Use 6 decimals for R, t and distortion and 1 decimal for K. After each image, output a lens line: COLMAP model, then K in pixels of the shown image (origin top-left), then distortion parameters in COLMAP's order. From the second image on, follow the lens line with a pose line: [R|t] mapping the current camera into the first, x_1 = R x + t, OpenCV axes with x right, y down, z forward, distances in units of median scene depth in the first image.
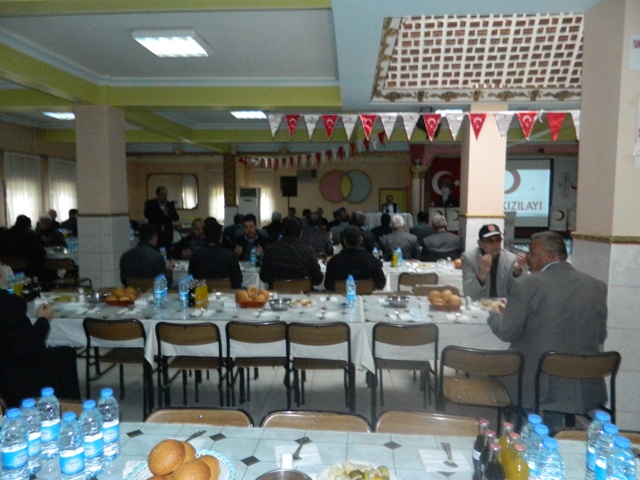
lens RADIAL K [[477.1, 0, 319.4], [0, 477.1, 237.5], [0, 0, 1]] dist [-0.002464, 0.003123]
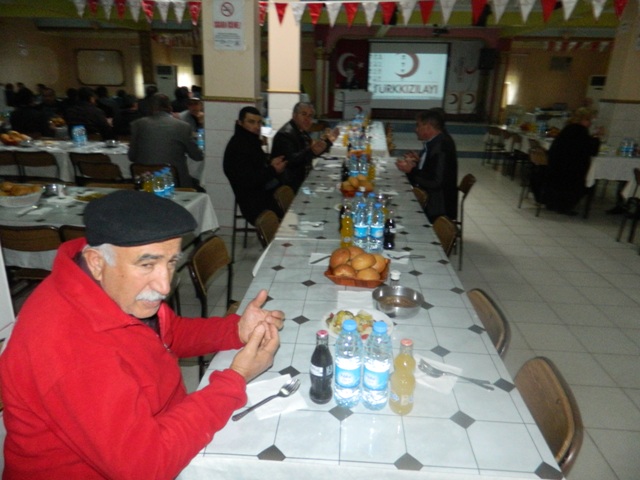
lens RADIAL K [[477.1, 0, 320.6], [0, 477.1, 240.9], [0, 0, 1]] dist [-0.002464, 0.003123]
pose [[0.999653, 0.025859, -0.005103, 0.217357], [-0.023904, 0.971014, 0.237826, 0.015330], [0.011105, -0.237622, 0.971294, -0.127825]]
